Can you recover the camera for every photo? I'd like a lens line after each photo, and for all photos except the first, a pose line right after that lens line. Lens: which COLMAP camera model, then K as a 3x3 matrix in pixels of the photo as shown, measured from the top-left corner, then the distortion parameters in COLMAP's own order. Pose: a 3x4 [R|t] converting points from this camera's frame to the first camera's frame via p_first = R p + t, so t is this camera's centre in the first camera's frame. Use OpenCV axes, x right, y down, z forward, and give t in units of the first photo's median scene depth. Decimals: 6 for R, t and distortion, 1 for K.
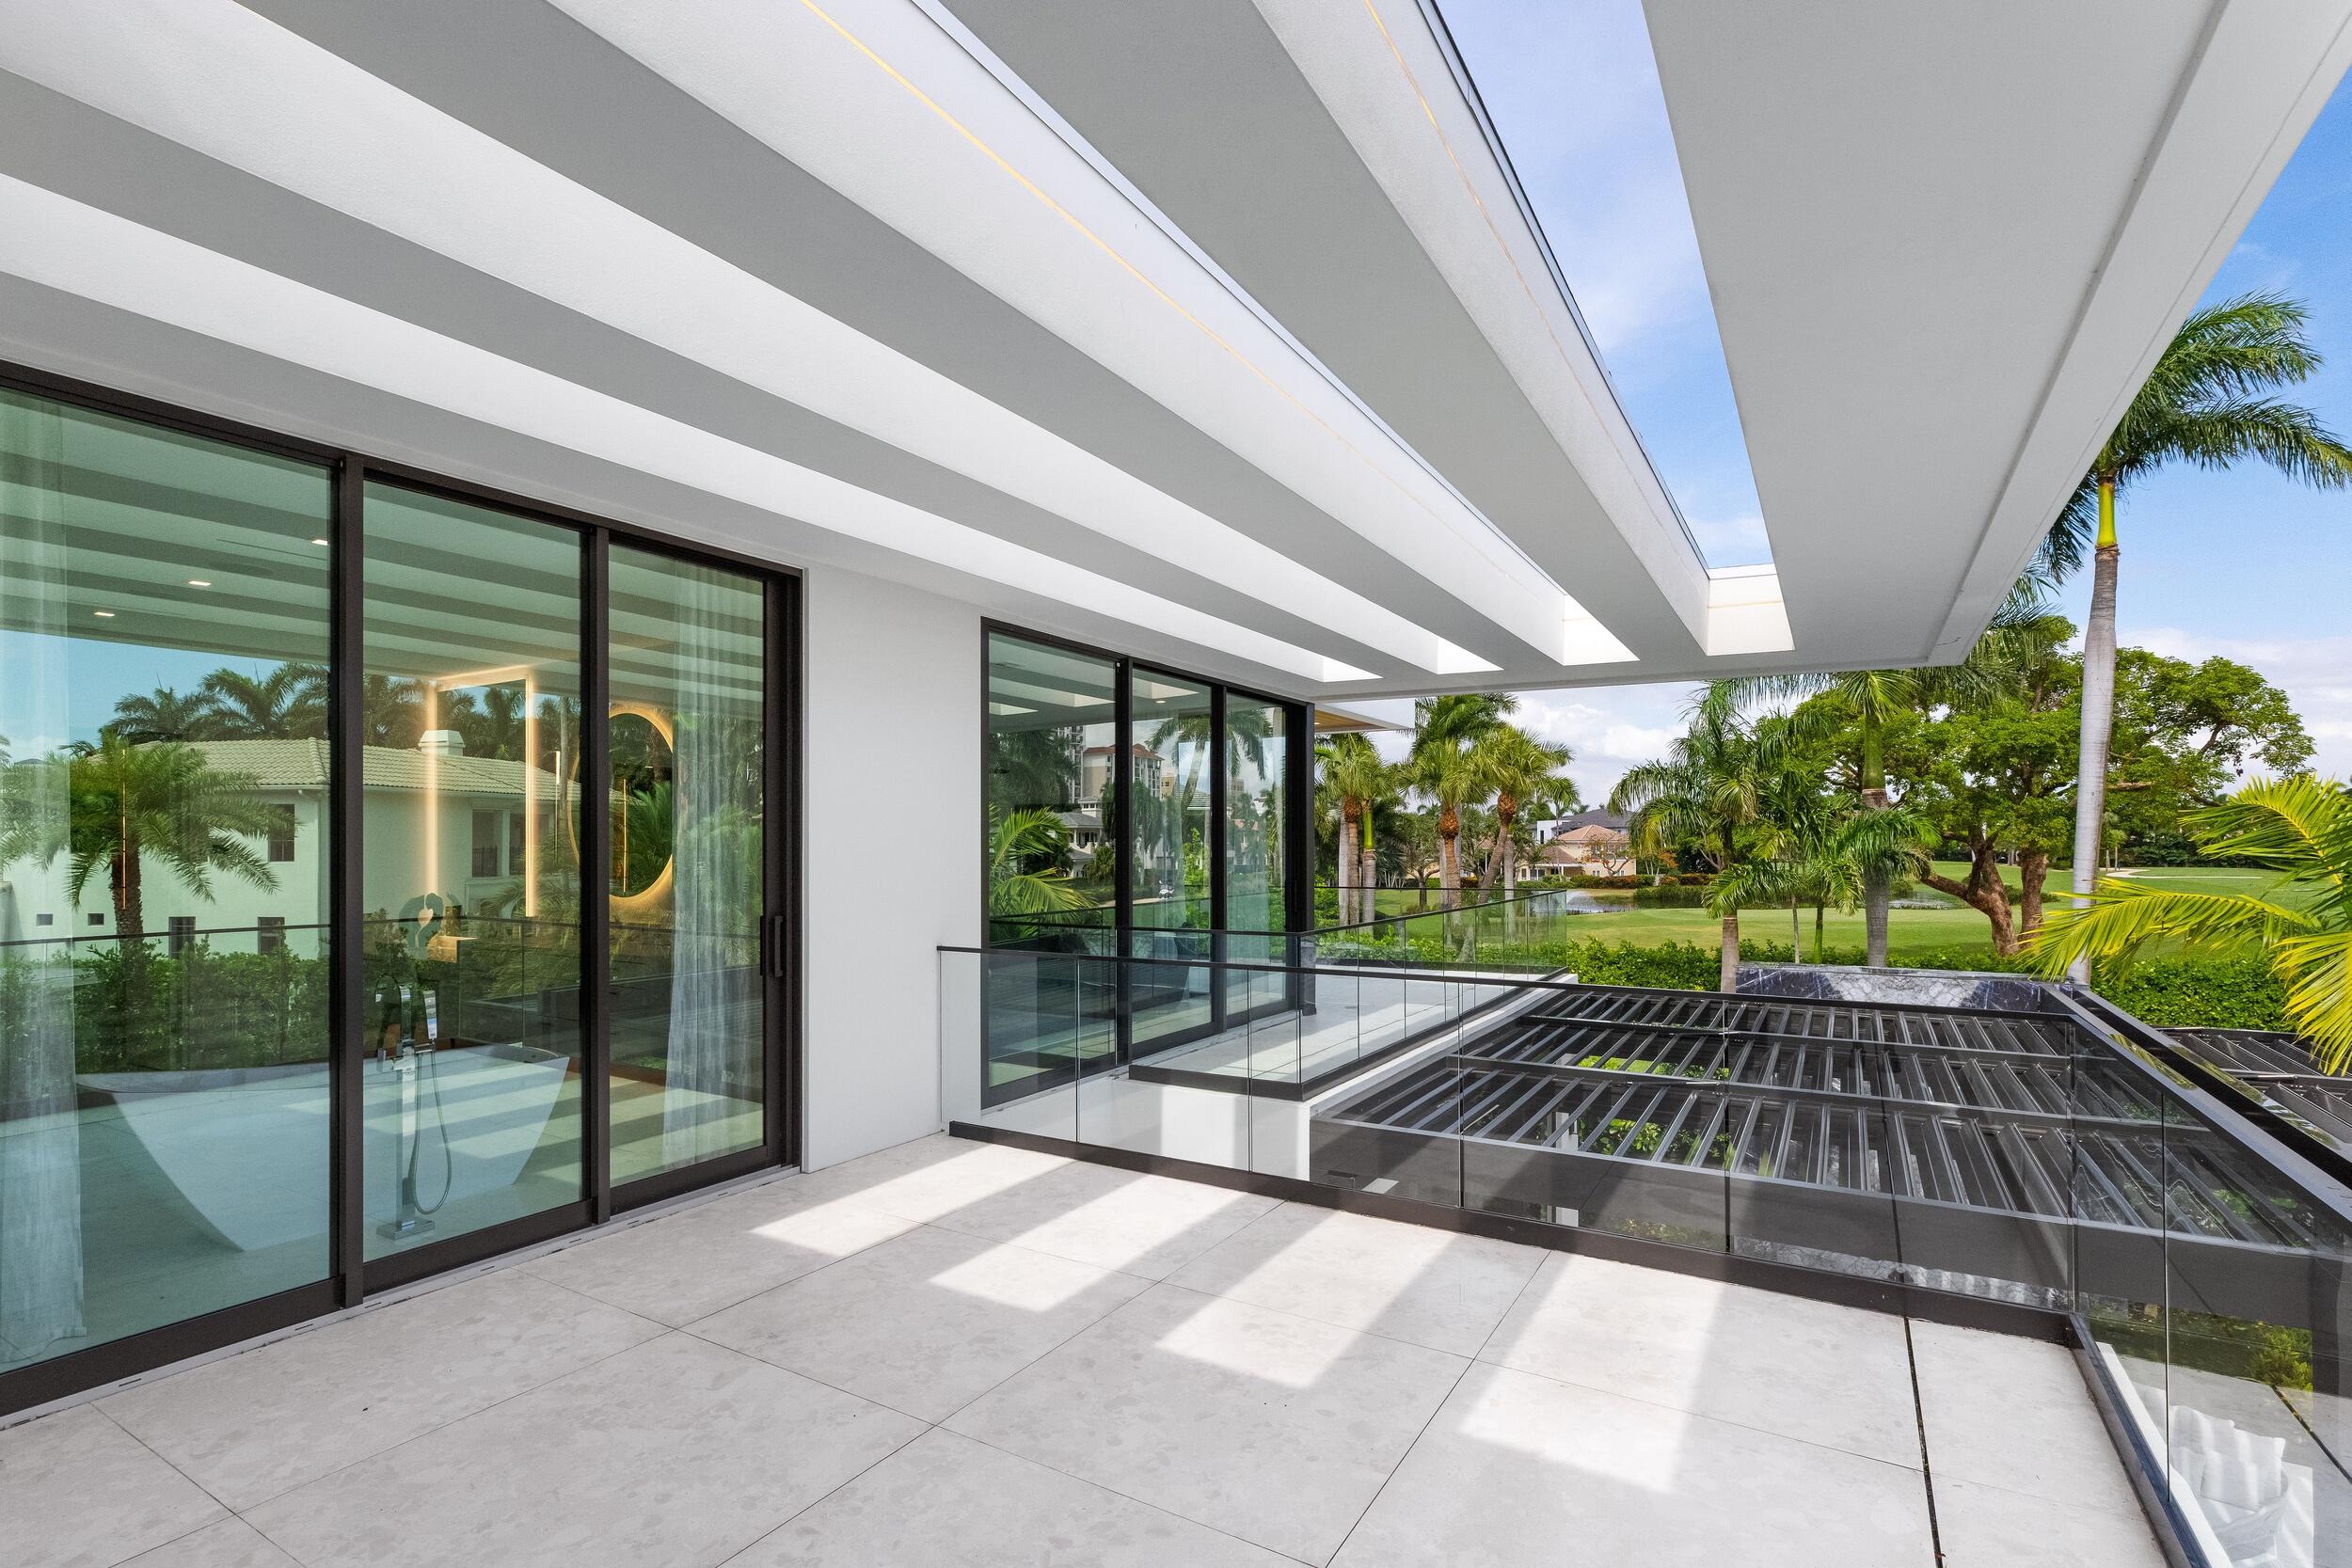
lens RADIAL K [[1077.7, 0, 1165.8], [0, 1077.7, 840.7], [0, 0, 1]] dist [0.004923, -0.000180]
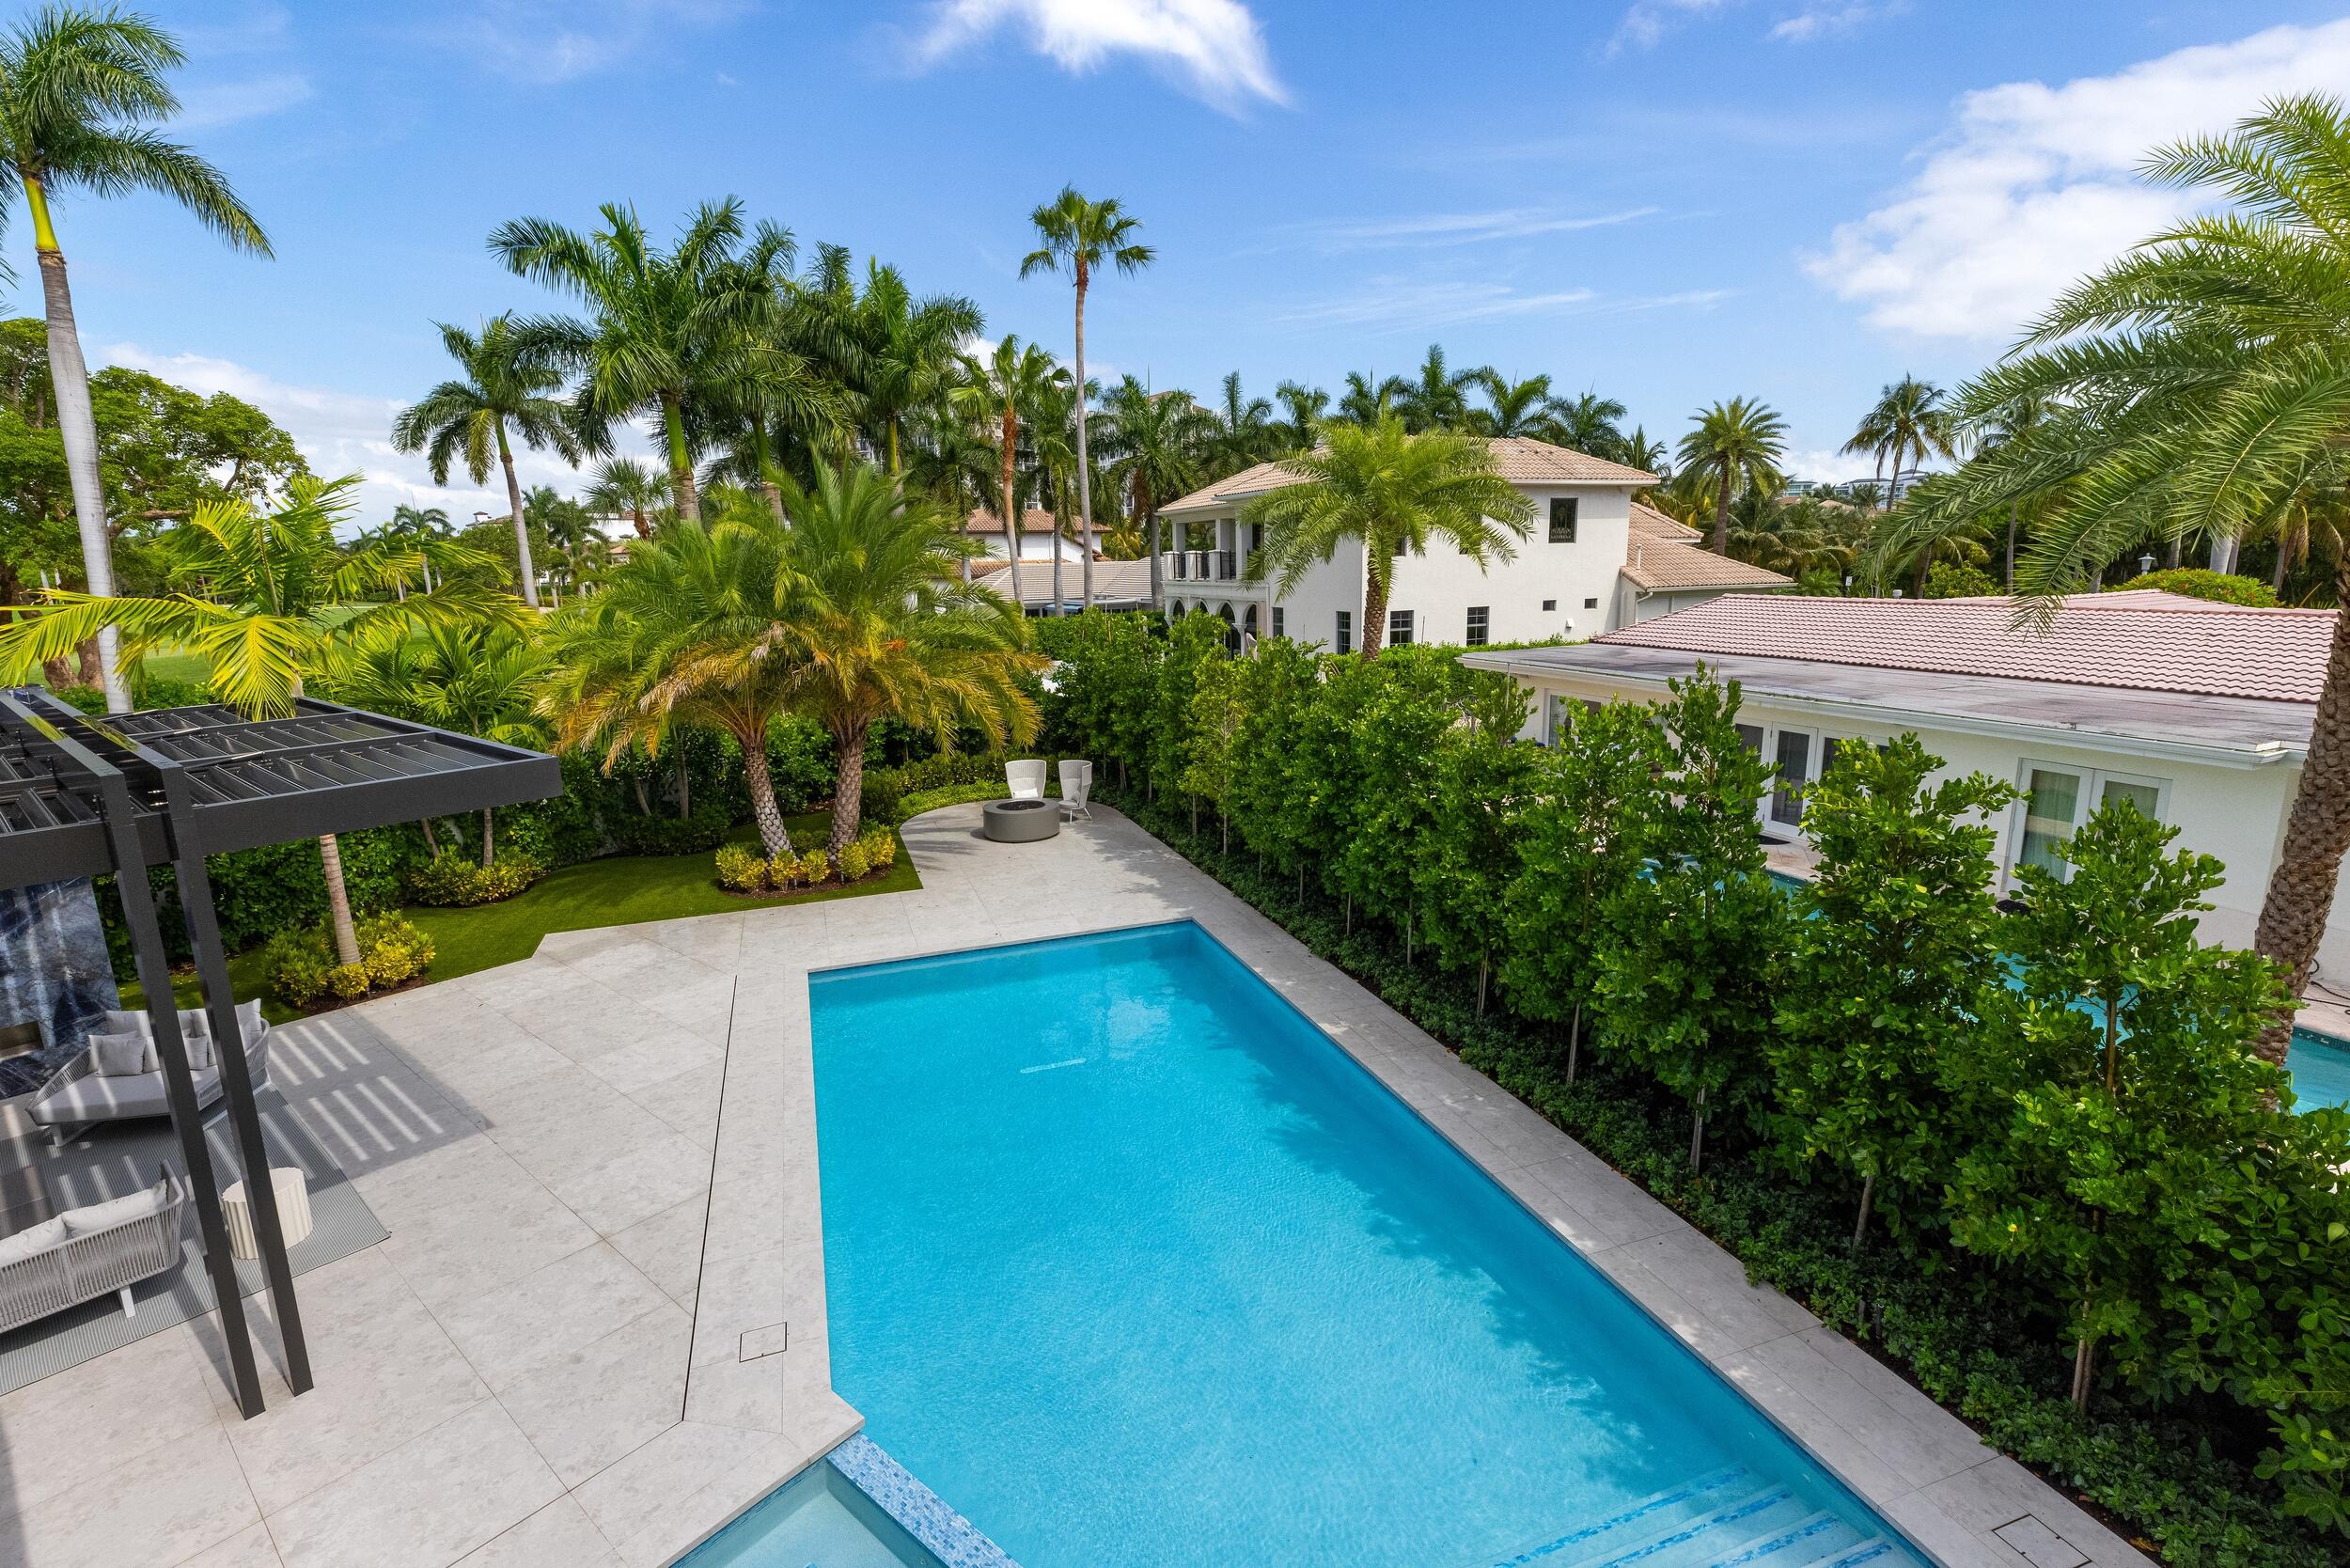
lens RADIAL K [[1076.9, 0, 1174.4], [0, 1076.9, 792.4], [0, 0, 1]] dist [0.004923, -0.000180]
pose [[0.139345, -0.211267, 0.967445, -0.022676], [0.020940, 0.977386, 0.210422, 0.016677], [-0.990022, -0.009063, 0.140618, -0.125216]]
